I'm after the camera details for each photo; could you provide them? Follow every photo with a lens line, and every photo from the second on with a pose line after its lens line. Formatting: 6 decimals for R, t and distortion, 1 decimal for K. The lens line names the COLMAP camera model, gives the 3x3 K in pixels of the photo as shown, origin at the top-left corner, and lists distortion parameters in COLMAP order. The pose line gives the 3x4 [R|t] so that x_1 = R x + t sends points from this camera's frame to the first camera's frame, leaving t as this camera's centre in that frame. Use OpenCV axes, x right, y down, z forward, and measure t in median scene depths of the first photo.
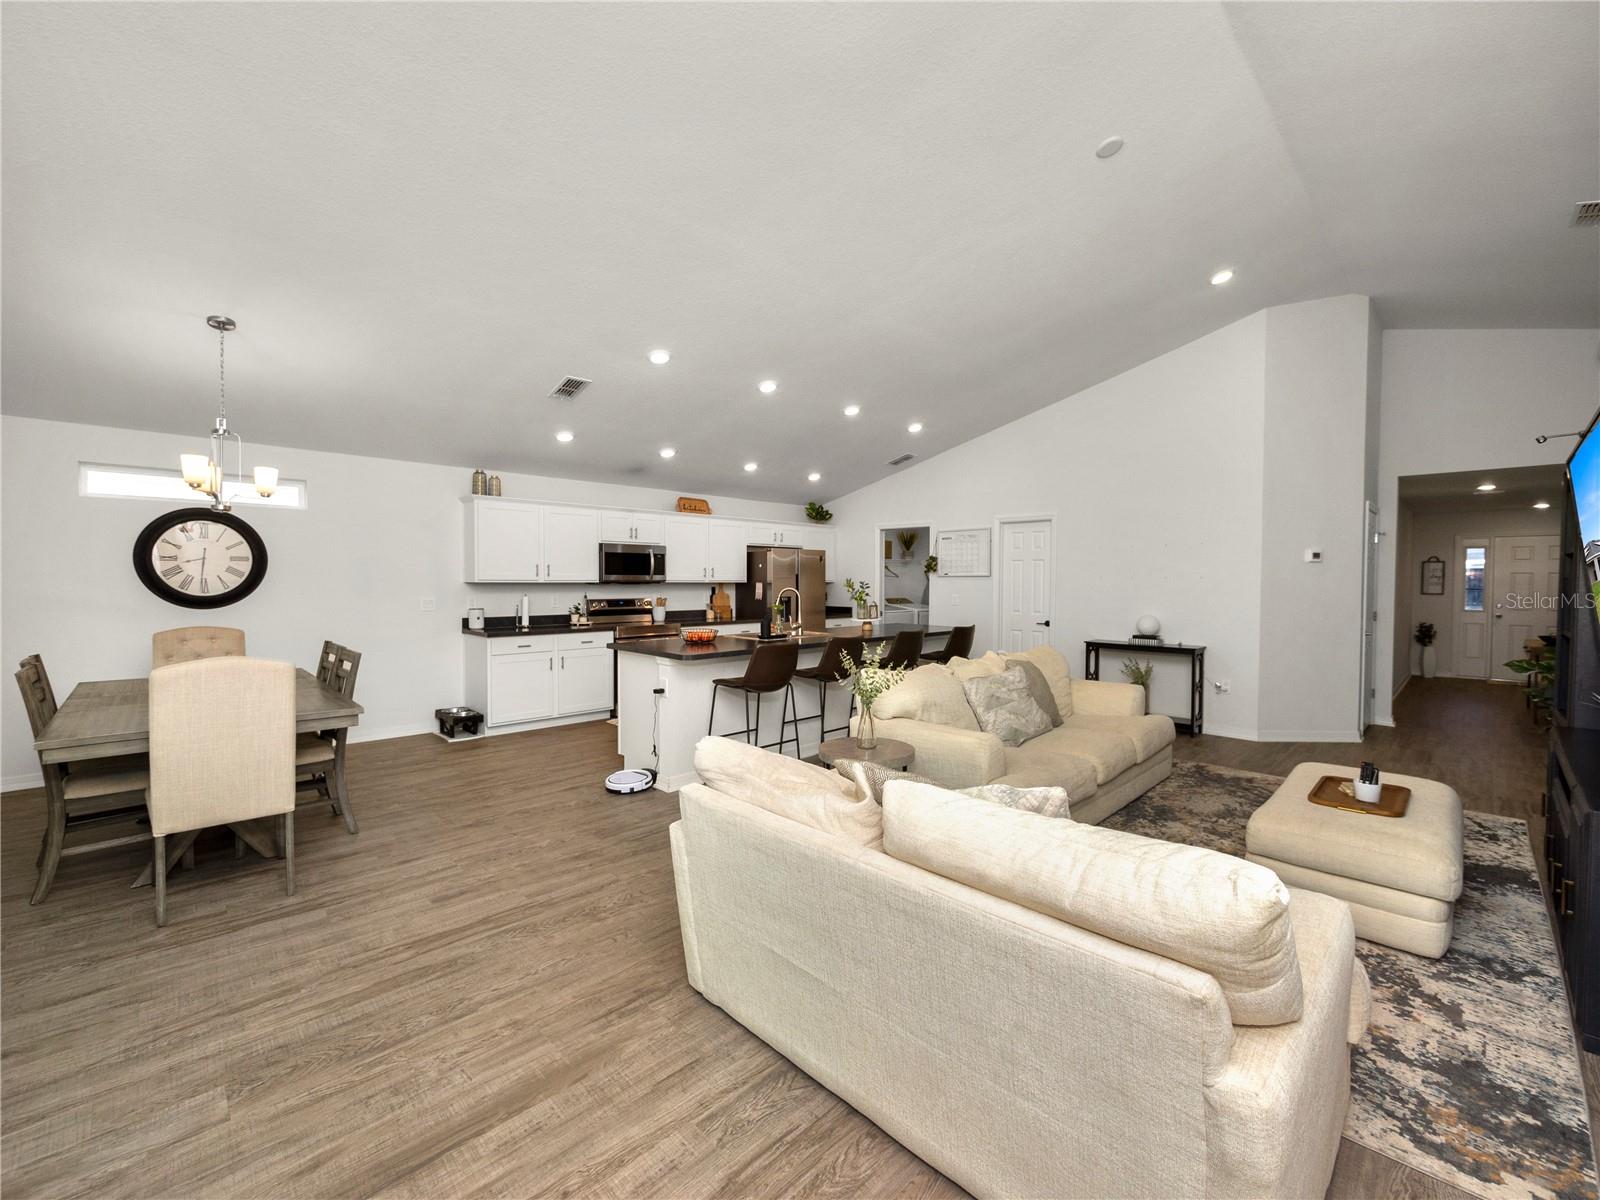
lens RADIAL K [[674.9, 0, 800.1], [0, 674.9, 597.0], [0, 0, 1]] dist [-0.006242, 0.000606]
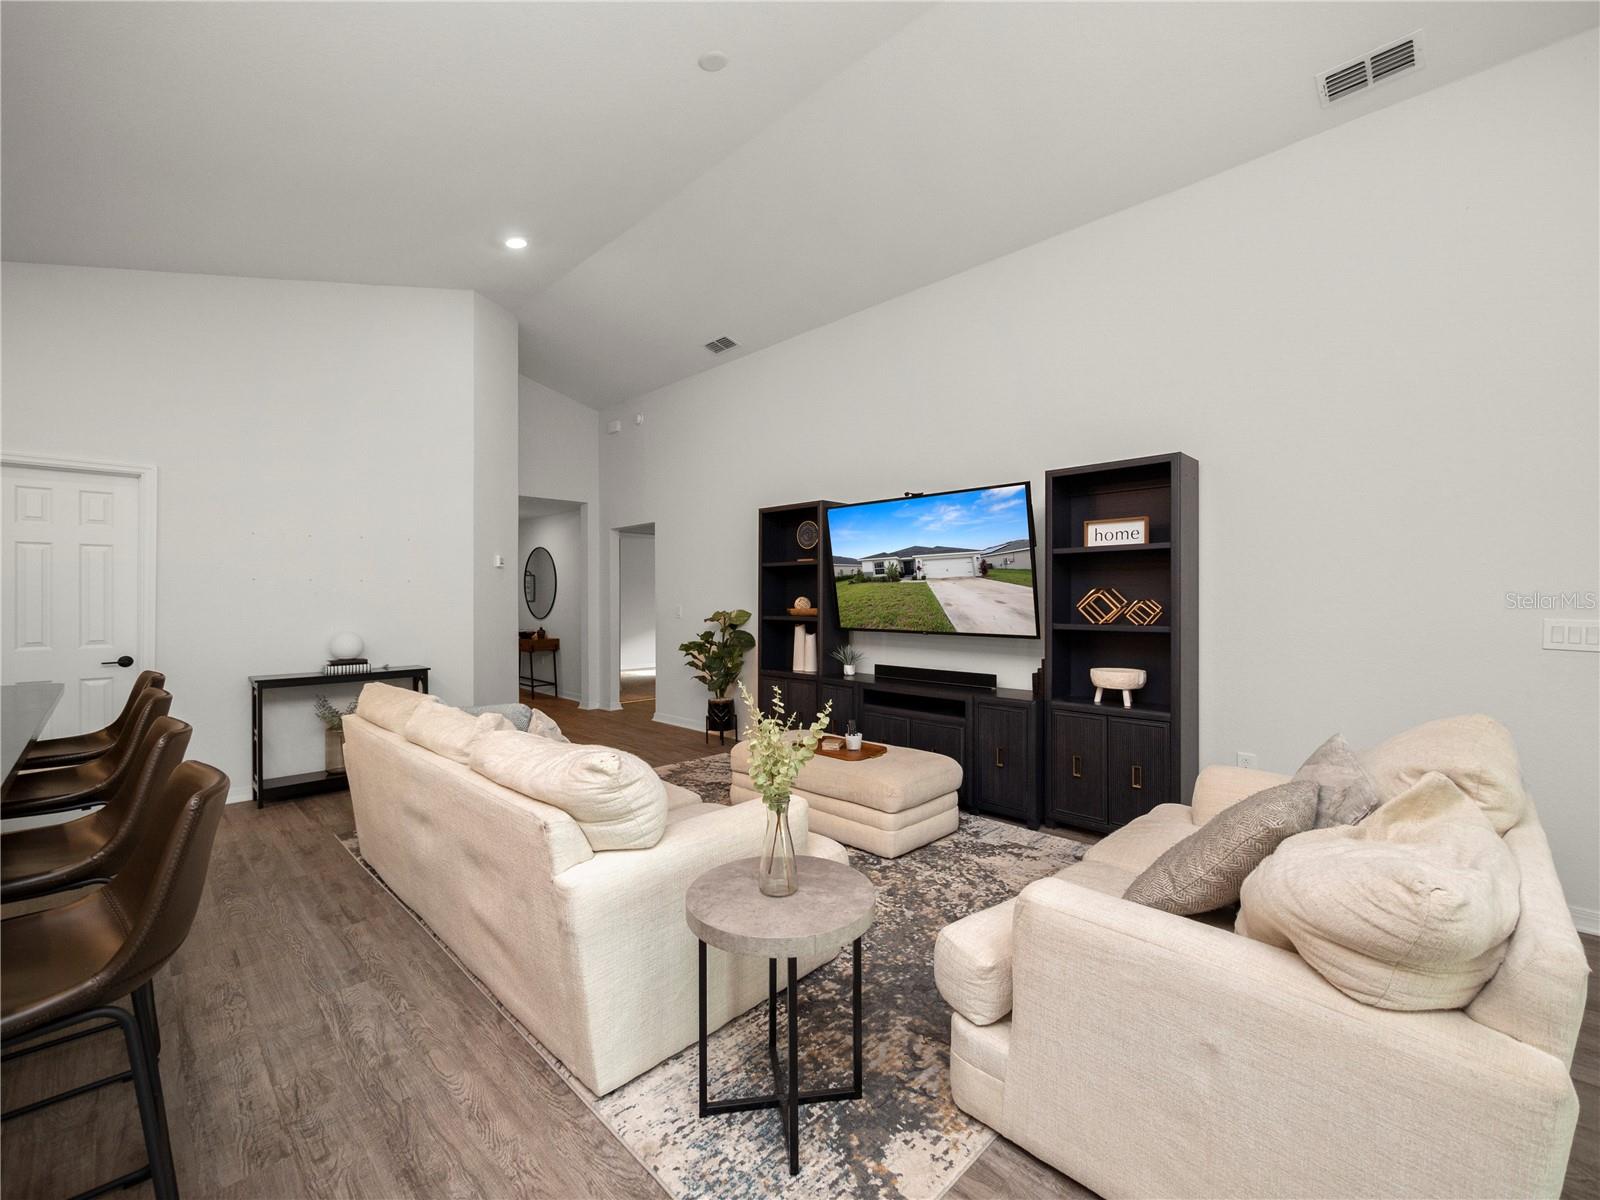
lens RADIAL K [[674.9, 0, 800.1], [0, 674.9, 597.0], [0, 0, 1]] dist [-0.006242, 0.000606]
pose [[-0.012432, -0.003508, 0.999917, -0.227856], [0.028402, 0.999589, 0.003860, 0.000429], [-0.999519, 0.028448, -0.012327, 0.548255]]
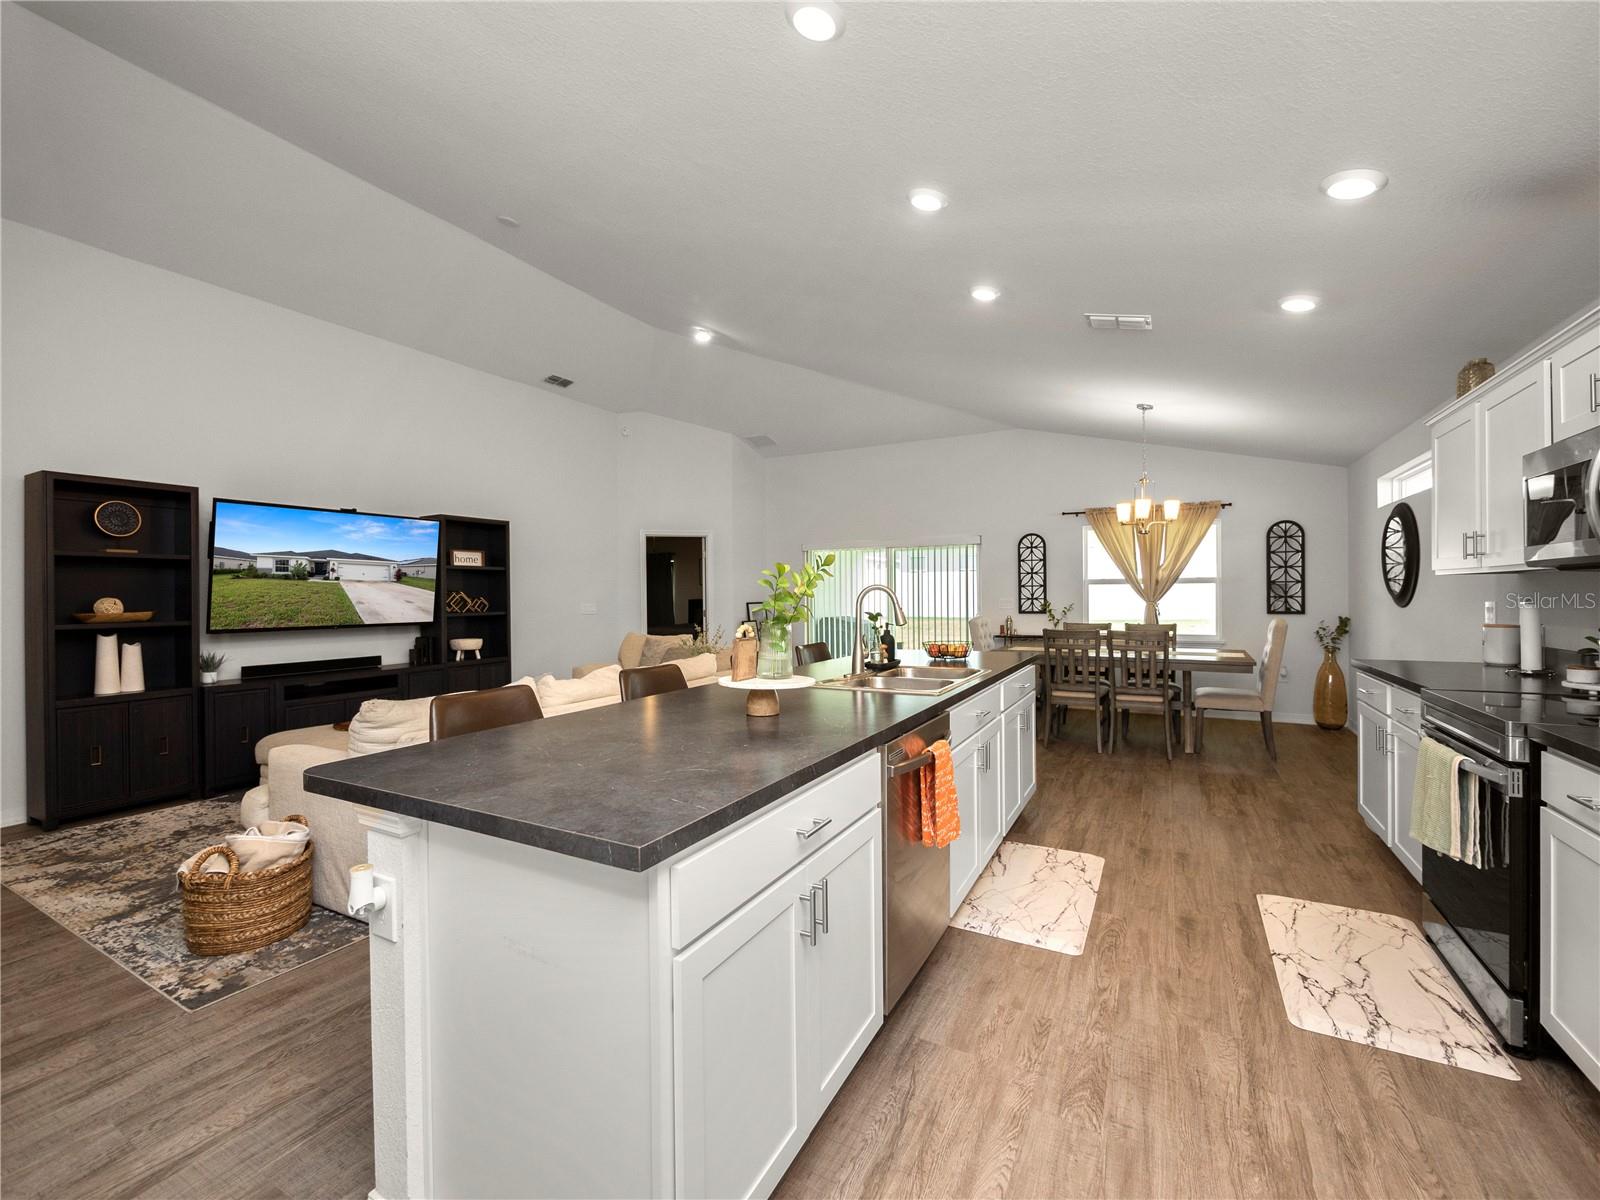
lens RADIAL K [[674.9, 0, 800.1], [0, 674.9, 597.0], [0, 0, 1]] dist [-0.006242, 0.000606]
pose [[-0.957076, 0.005214, -0.289789, 0.185430], [-0.002814, 0.999624, 0.027279, -0.017063], [0.289823, 0.026923, -0.956702, 1.382397]]
